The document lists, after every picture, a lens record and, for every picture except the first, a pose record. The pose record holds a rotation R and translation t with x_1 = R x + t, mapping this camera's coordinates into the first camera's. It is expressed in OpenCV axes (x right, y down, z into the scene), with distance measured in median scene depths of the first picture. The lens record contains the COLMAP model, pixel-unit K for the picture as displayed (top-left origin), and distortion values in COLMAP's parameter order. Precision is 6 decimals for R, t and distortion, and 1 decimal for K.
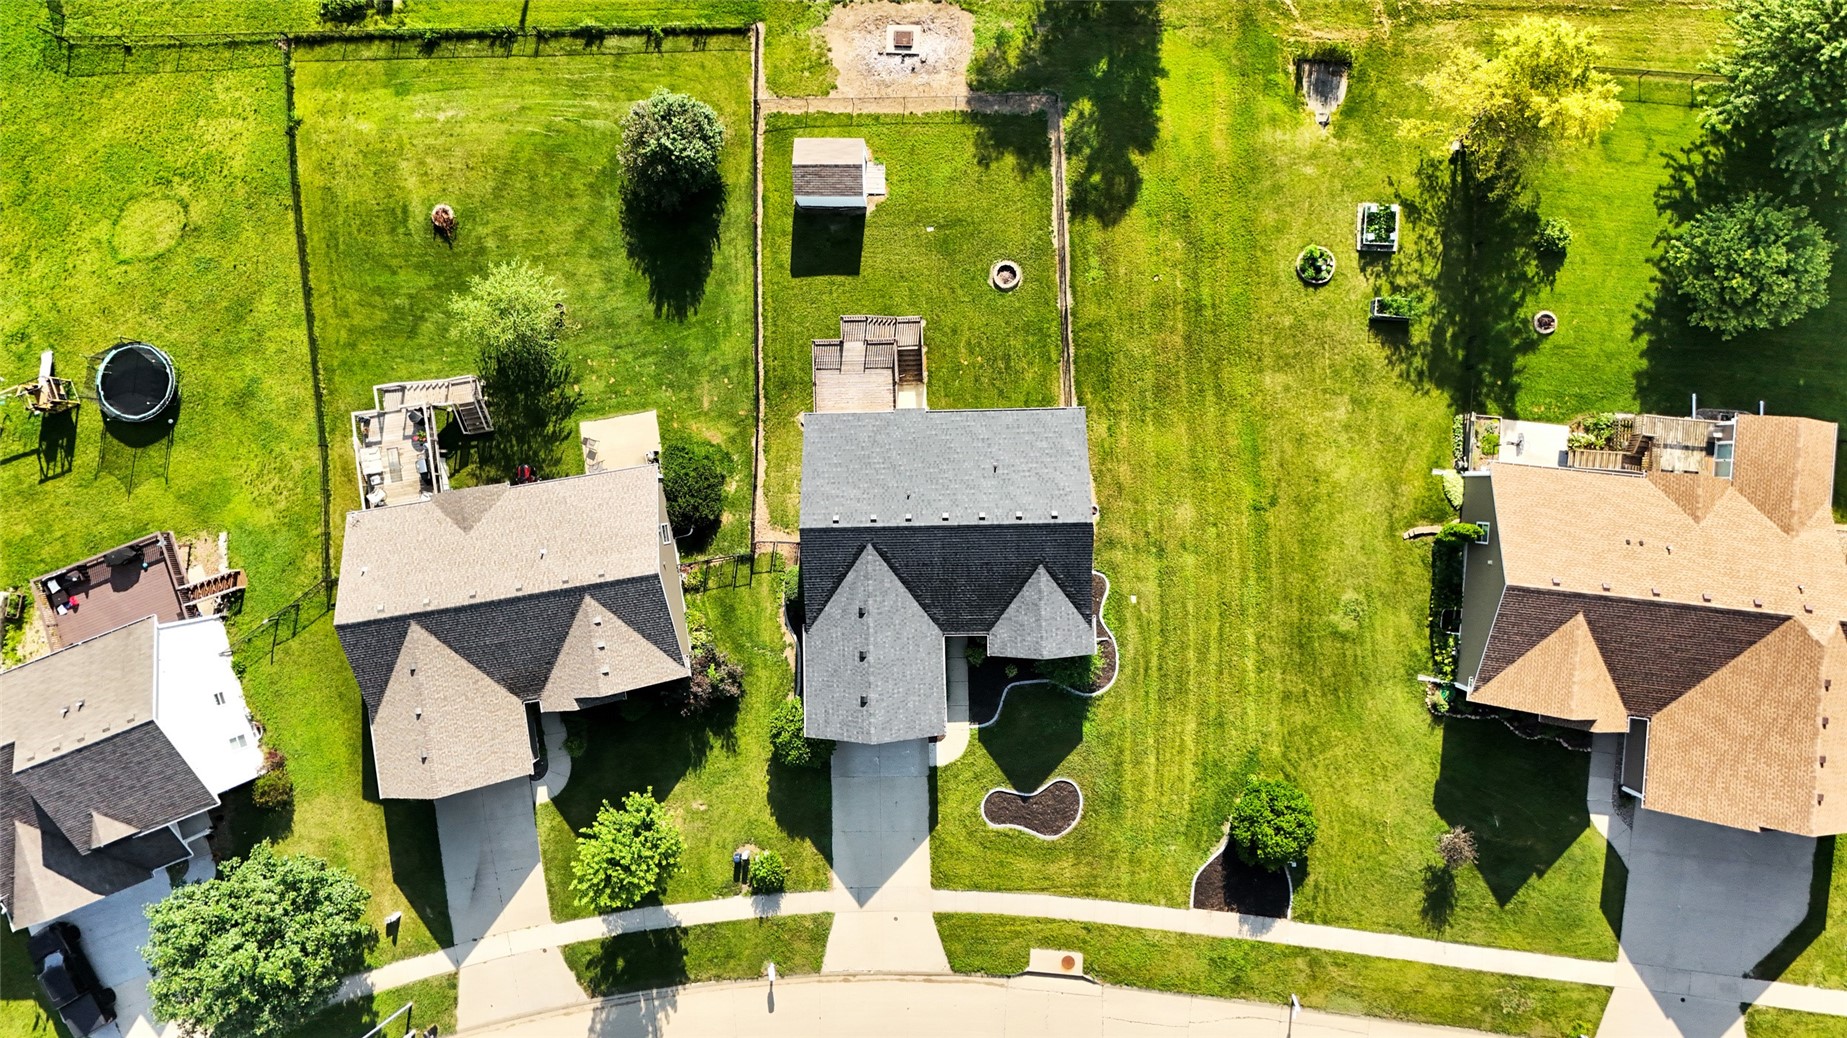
lens RADIAL K [[1383.3, 0, 870.8], [0, 1383.3, 521.1], [0, 0, 1]] dist [0.029217, -0.010313]
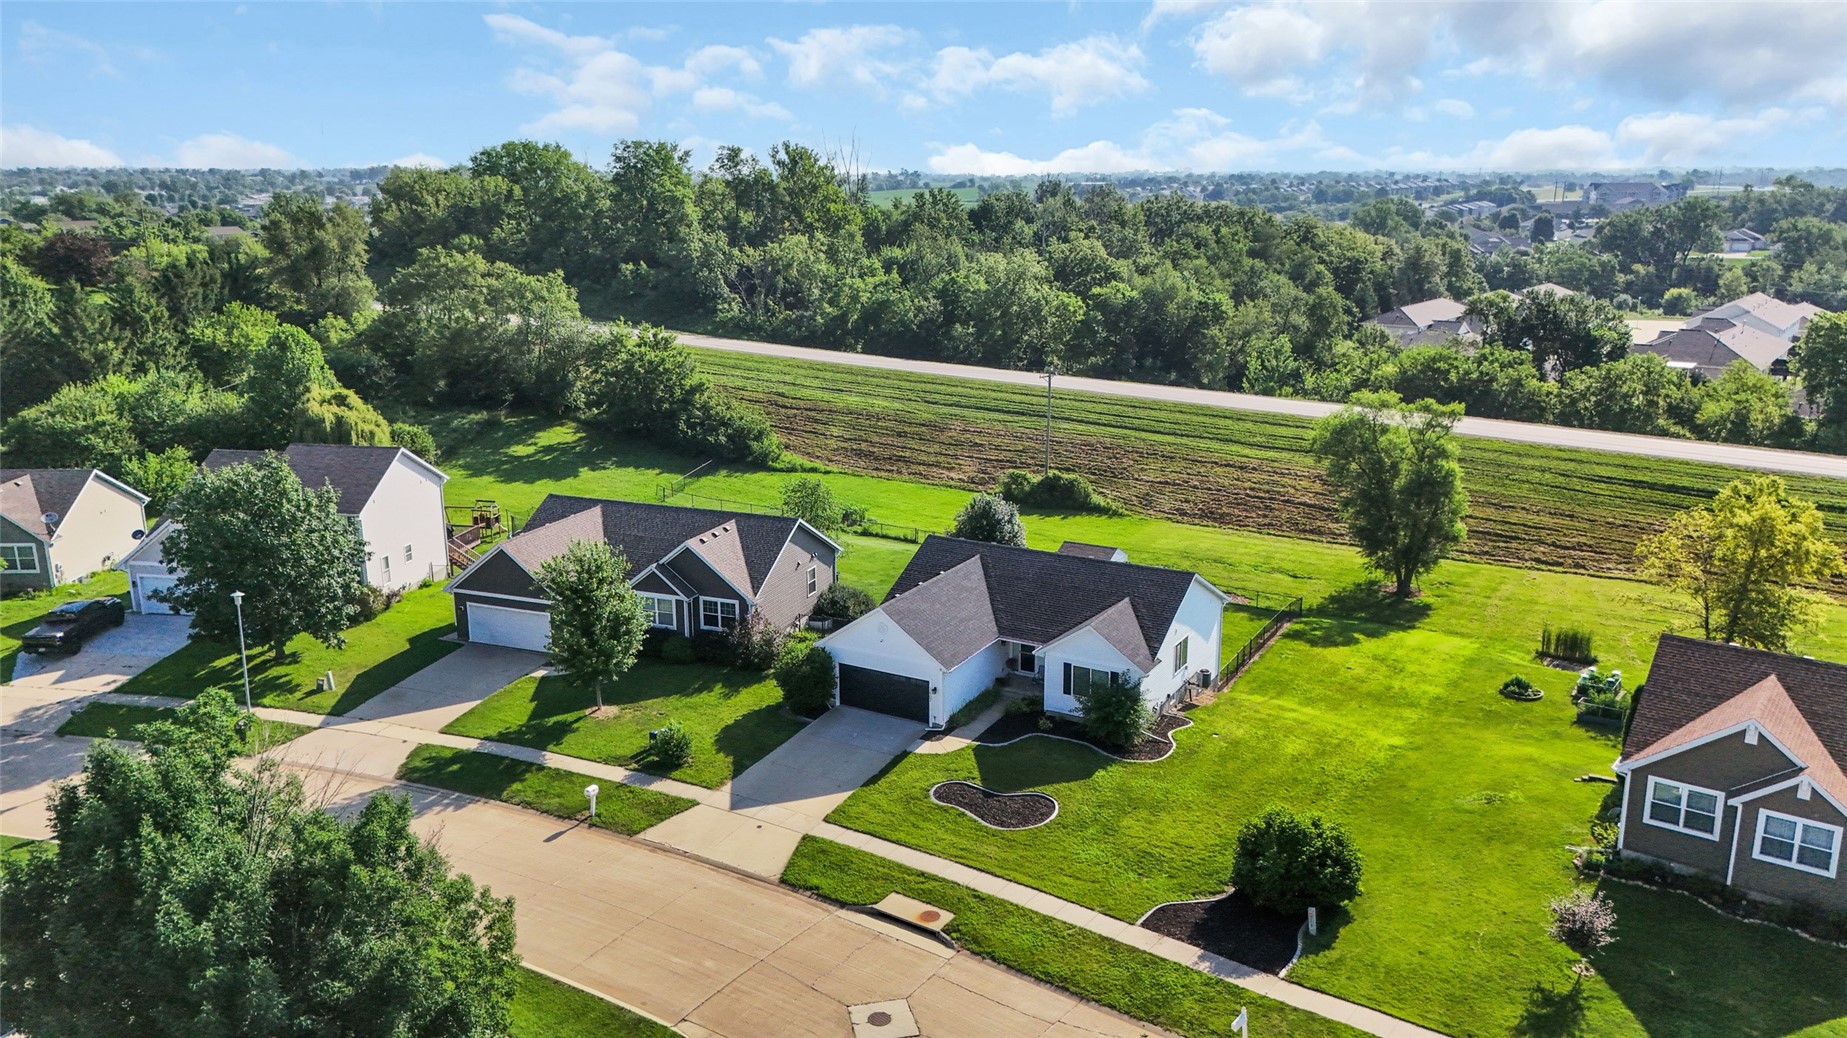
lens RADIAL K [[1383.3, 0, 870.8], [0, 1383.3, 521.1], [0, 0, 1]] dist [0.029217, -0.010313]
pose [[0.838453, 0.172322, -0.517012, 0.427045], [-0.544973, 0.267207, -0.794736, 0.806239], [0.001199, 0.948106, 0.317952, 0.612309]]
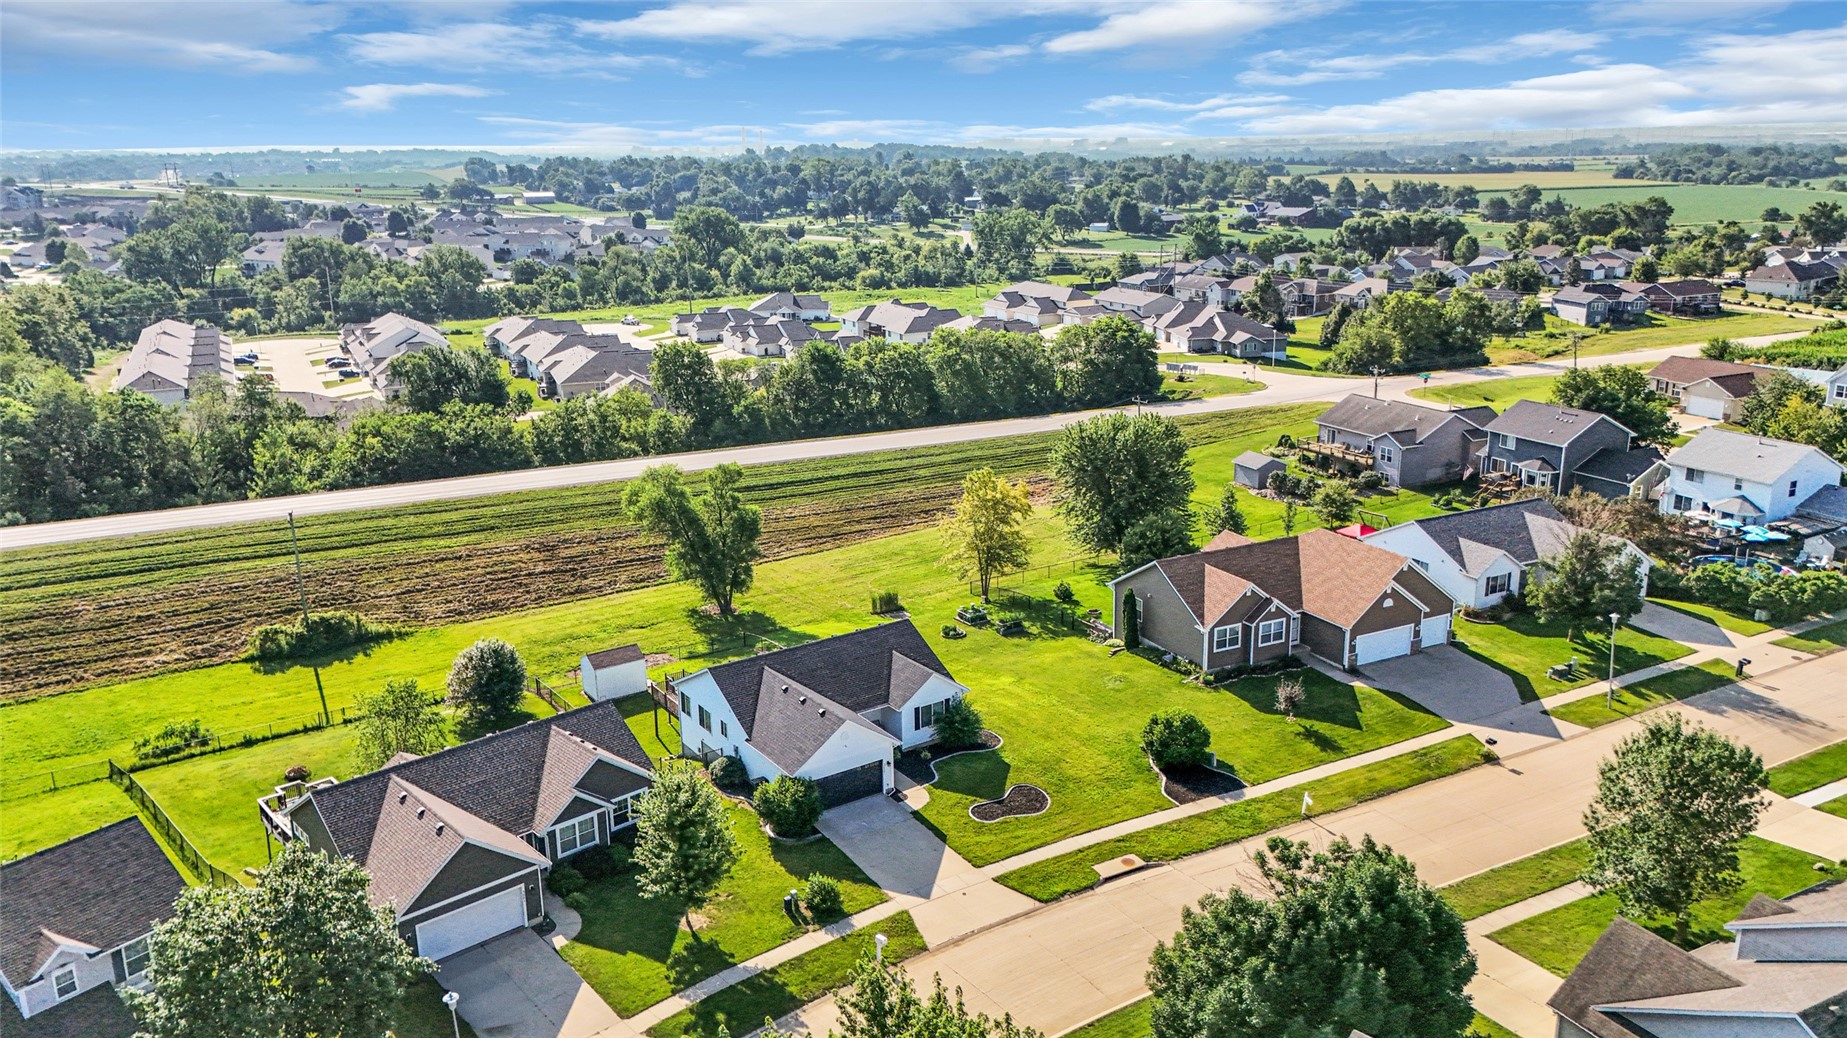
lens RADIAL K [[1387.8, 0, 908.0], [0, 1387.8, 509.8], [0, 0, 1]] dist [0.009508, 0.006293]
pose [[0.844965, -0.107480, 0.523910, -0.492387], [0.532211, 0.265649, -0.803855, 0.973985], [-0.052778, 0.958060, 0.281666, 0.480147]]
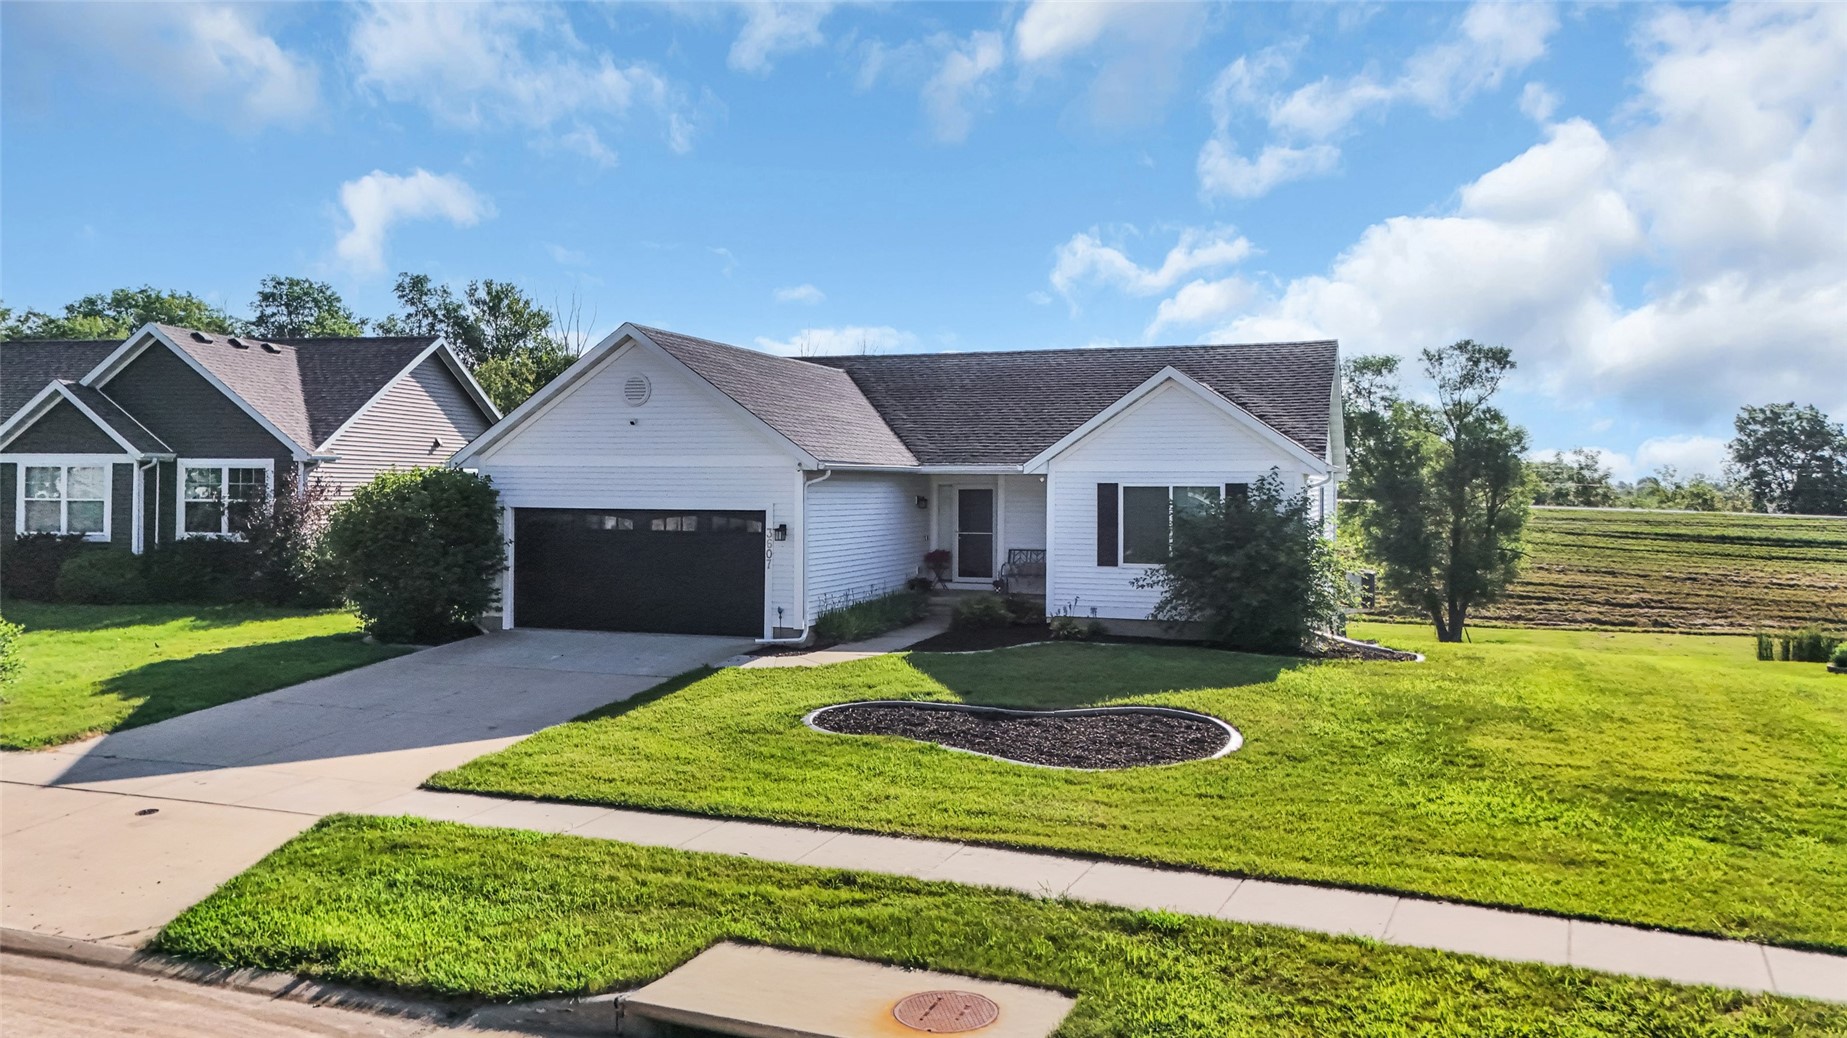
lens RADIAL K [[1387.8, 0, 908.0], [0, 1387.8, 509.8], [0, 0, 1]] dist [0.009508, 0.006293]
pose [[0.938128, 0.052633, -0.342266, 0.174721], [-0.344328, 0.036741, -0.938130, 0.424558], [-0.036802, 0.997938, 0.052590, 0.955292]]
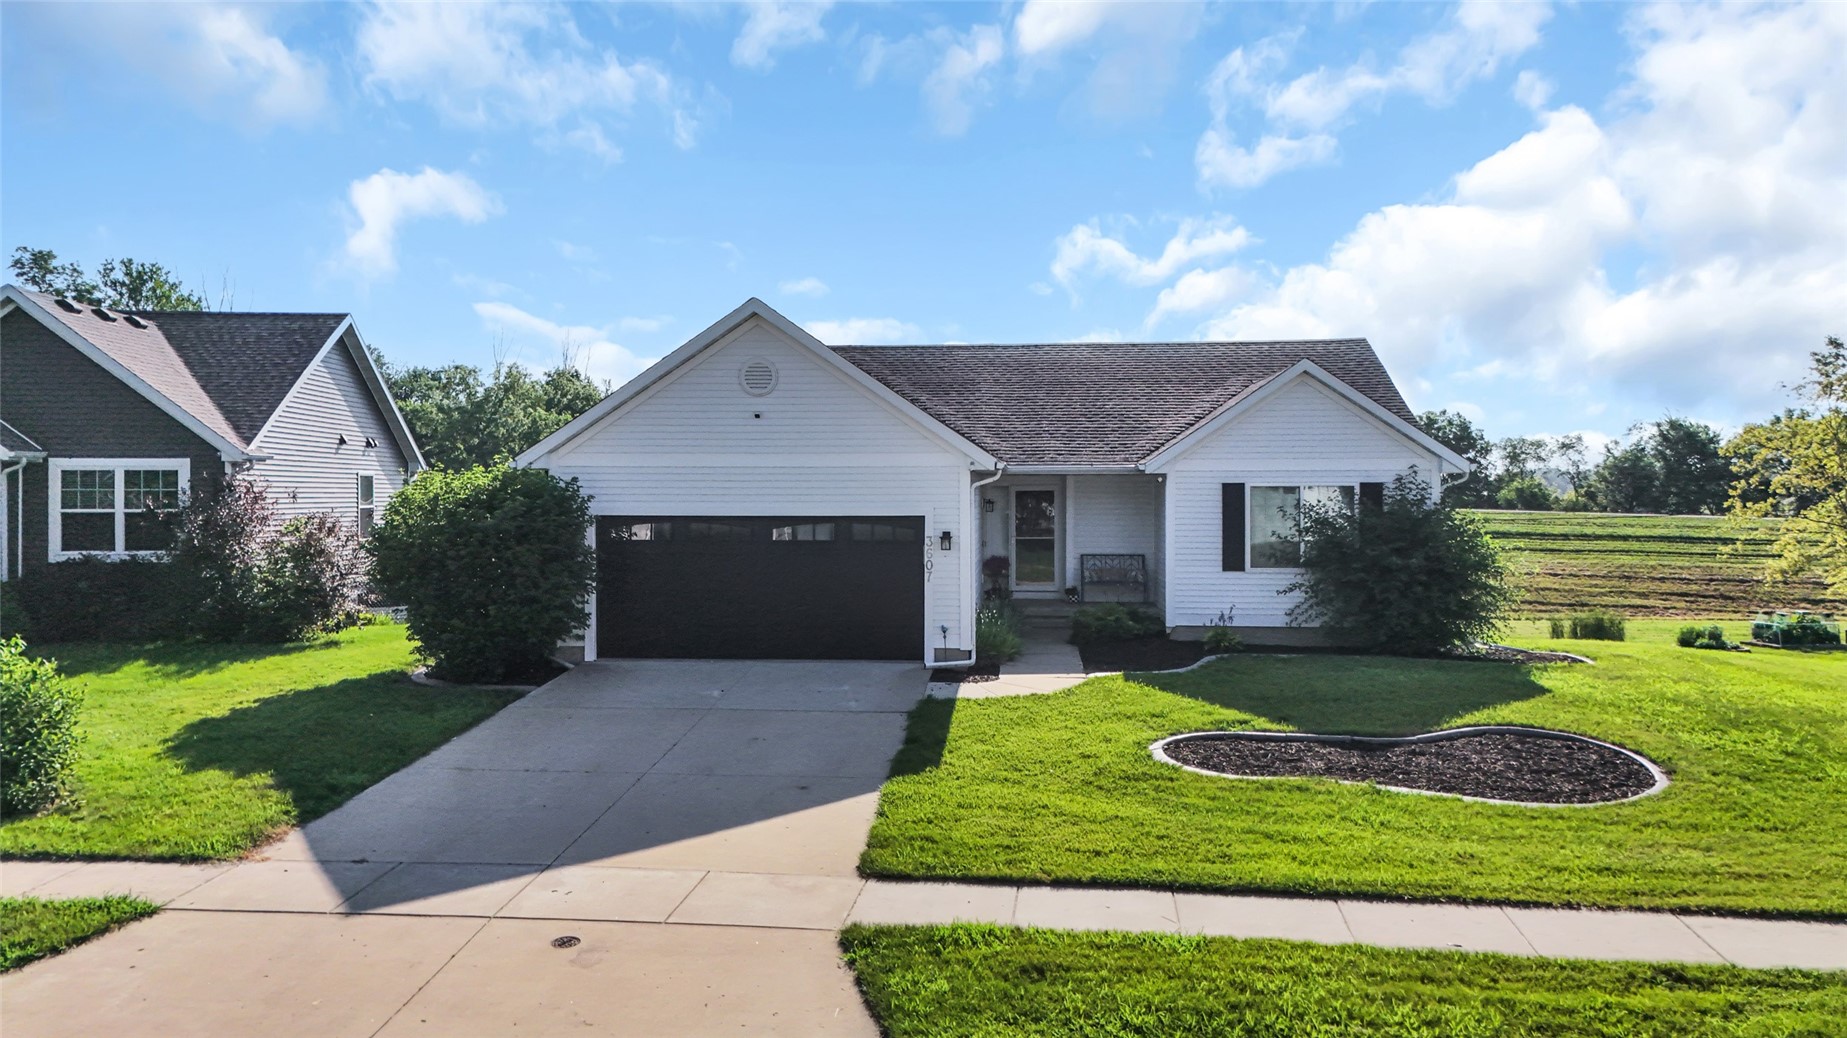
lens RADIAL K [[1383.3, 0, 870.8], [0, 1383.3, 521.1], [0, 0, 1]] dist [0.029217, -0.010313]
pose [[0.992943, 0.043175, -0.110450, 0.057622], [-0.112388, 0.045367, -0.992628, 0.413180], [-0.037846, 0.998037, 0.049899, 0.960887]]
